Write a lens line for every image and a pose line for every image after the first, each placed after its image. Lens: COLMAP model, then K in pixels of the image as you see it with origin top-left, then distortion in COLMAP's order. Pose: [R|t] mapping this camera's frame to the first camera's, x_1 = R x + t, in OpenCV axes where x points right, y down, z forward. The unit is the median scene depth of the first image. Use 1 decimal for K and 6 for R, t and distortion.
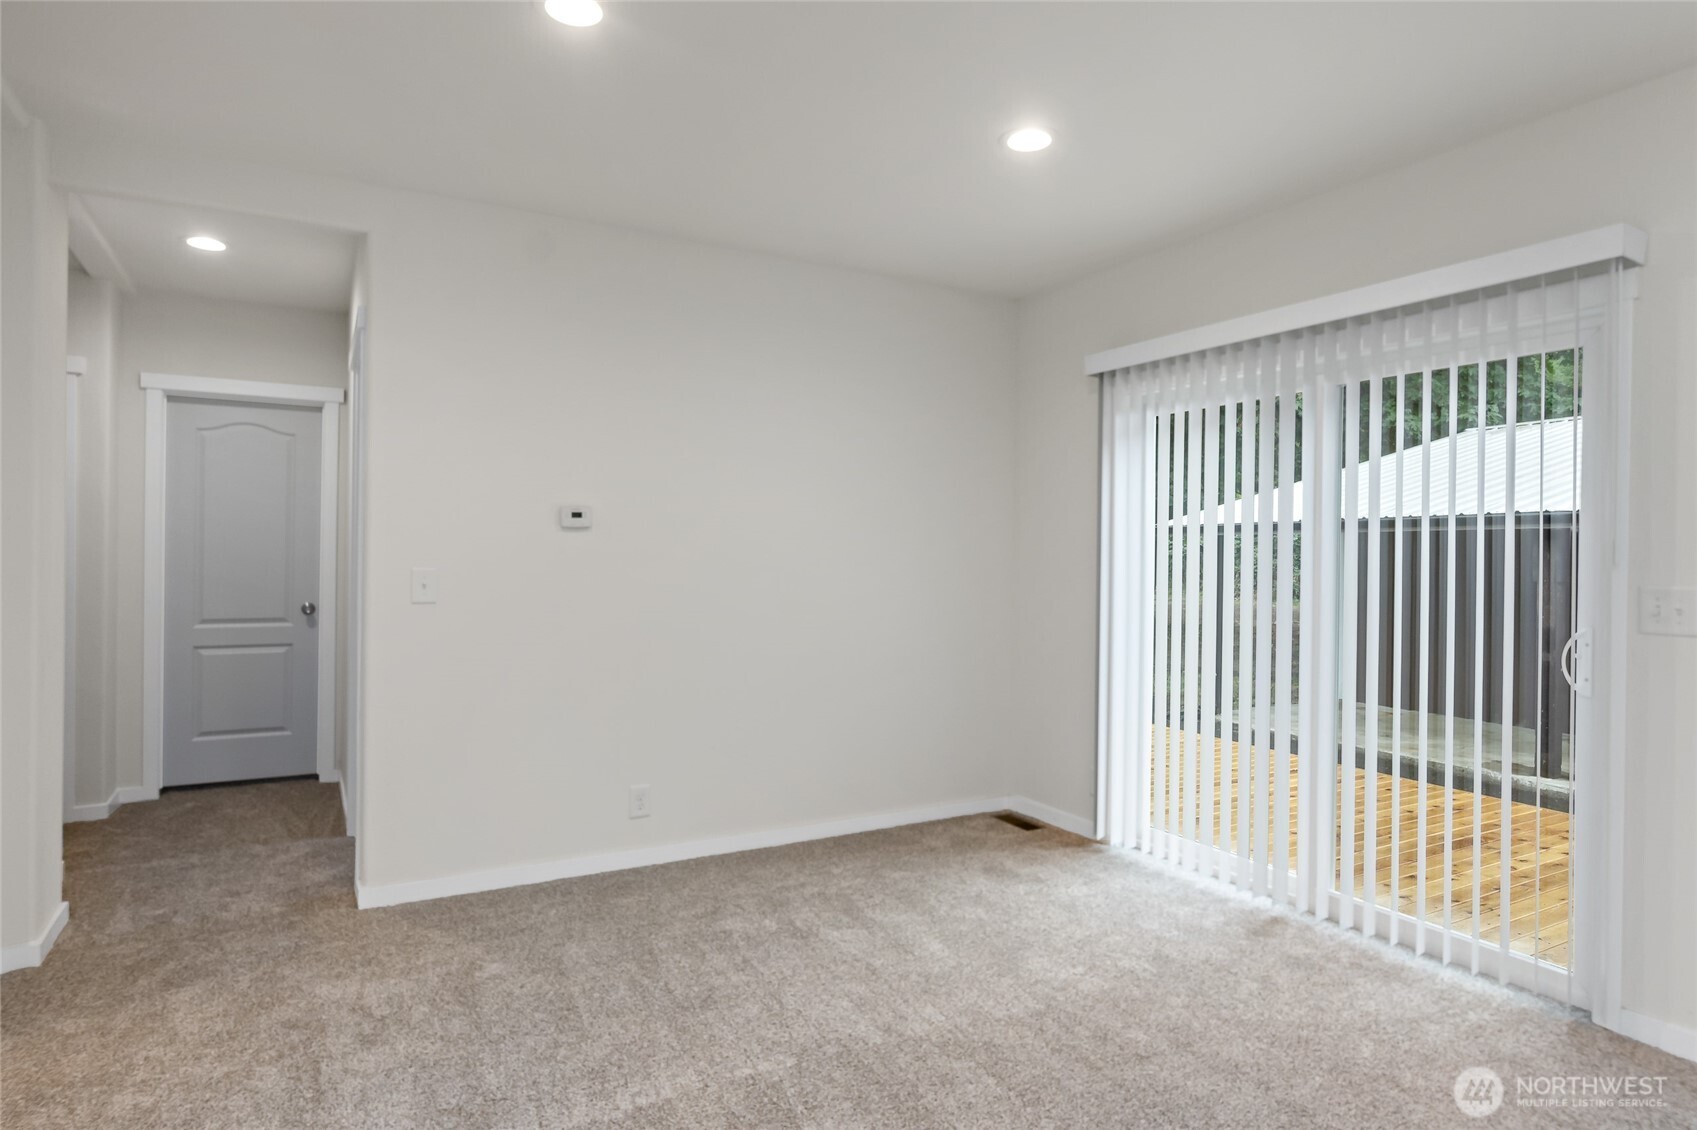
lens RADIAL K [[945.2, 0, 843.0], [0, 945.2, 555.7], [0, 0, 1]] dist [0.005461, 0.000592]
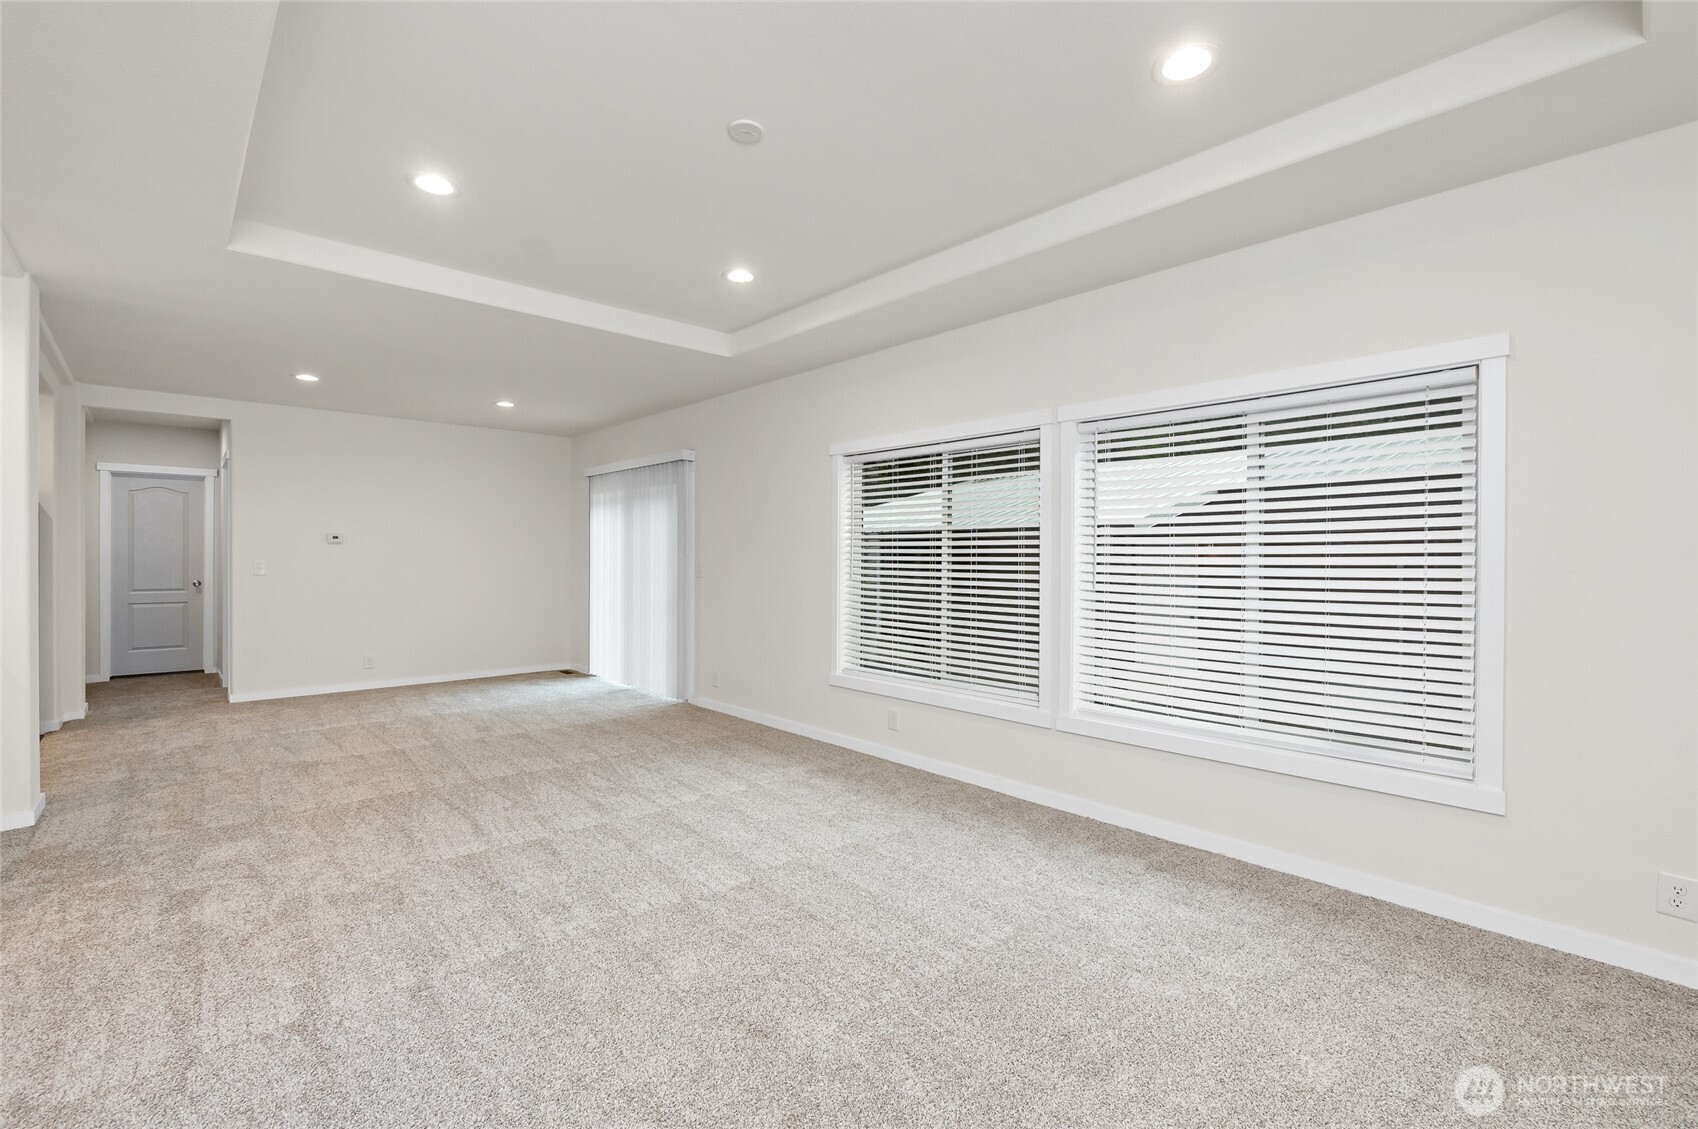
lens RADIAL K [[745.4, 0, 849.0], [0, 745.4, 564.5], [0, 0, 1]] dist [-0.000918, 0.000406]
pose [[0.975155, -0.007422, 0.221400, 0.455643], [0.004611, 0.999902, 0.013208, 0.004339], [-0.221477, -0.011859, 0.975094, -0.893295]]
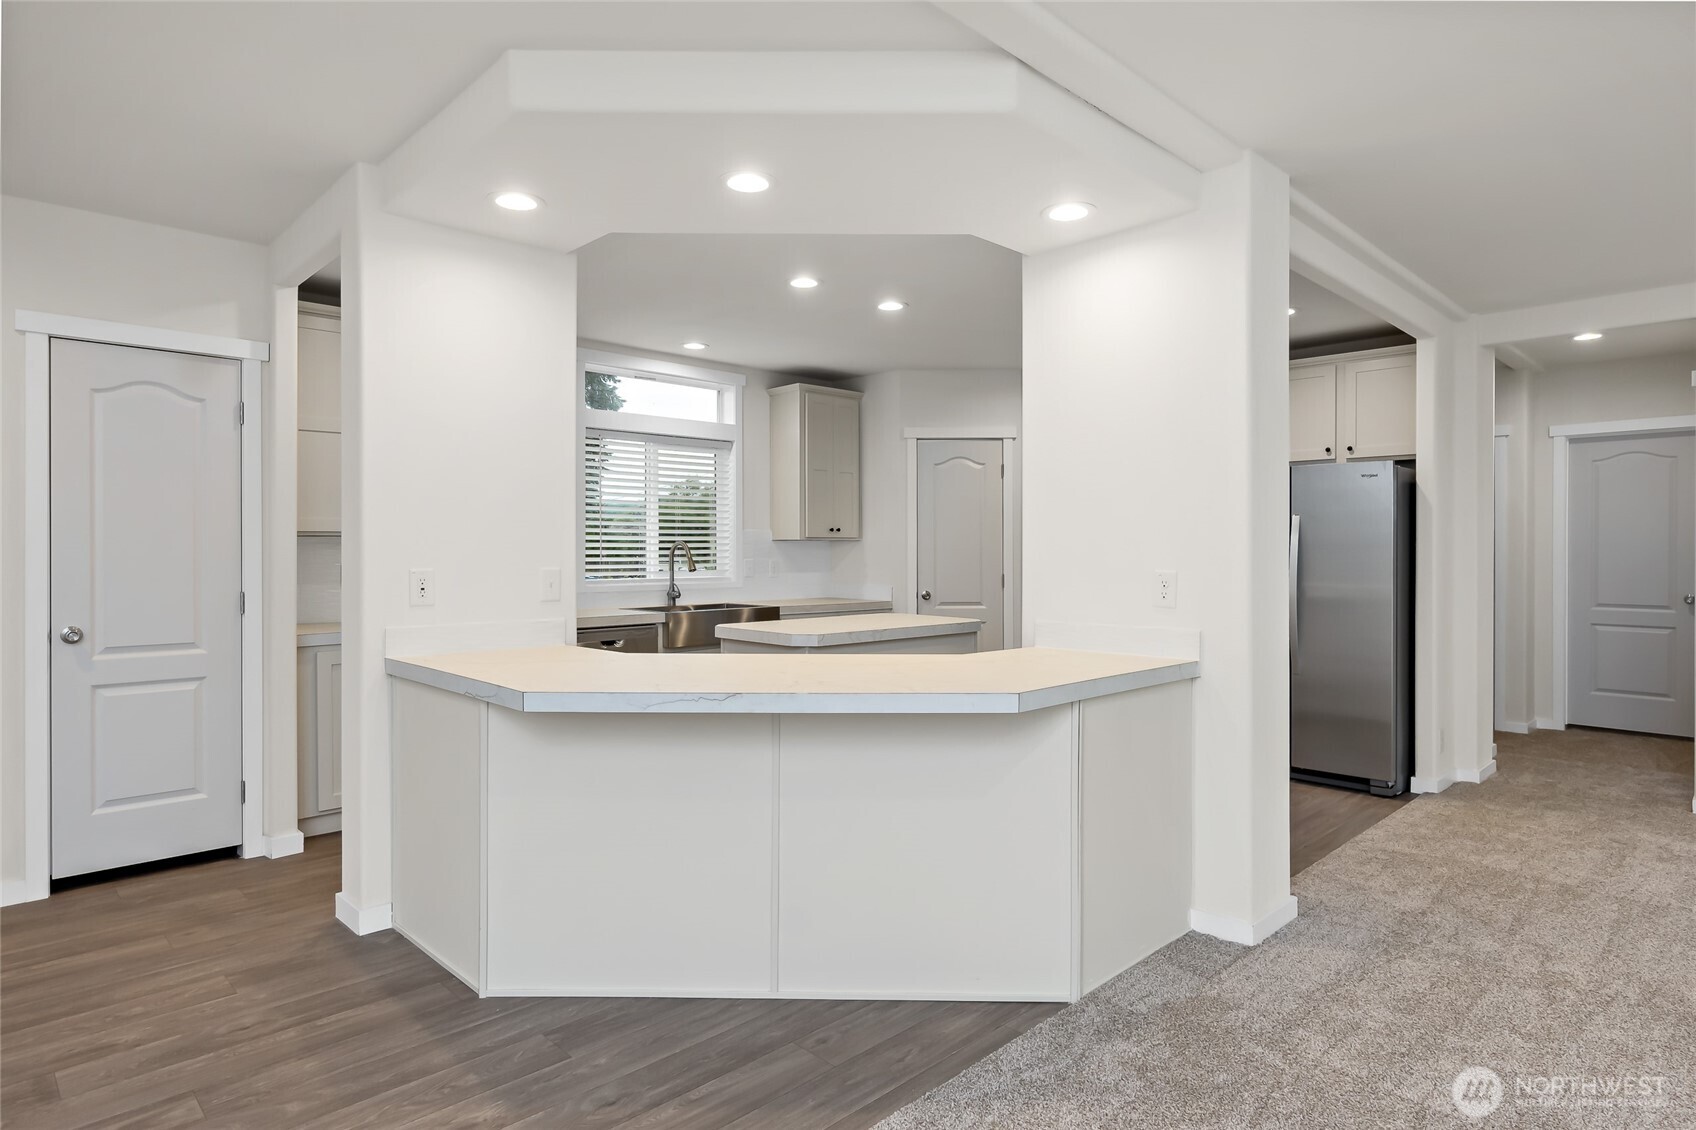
lens RADIAL K [[944.7, 0, 842.5], [0, 944.7, 555.7], [0, 0, 1]] dist [0.005461, 0.000592]
pose [[0.253780, -0.005111, -0.967249, 0.382438], [0.003258, 0.999985, -0.004429, 0.003103], [0.967257, -0.002028, 0.253793, -0.404675]]
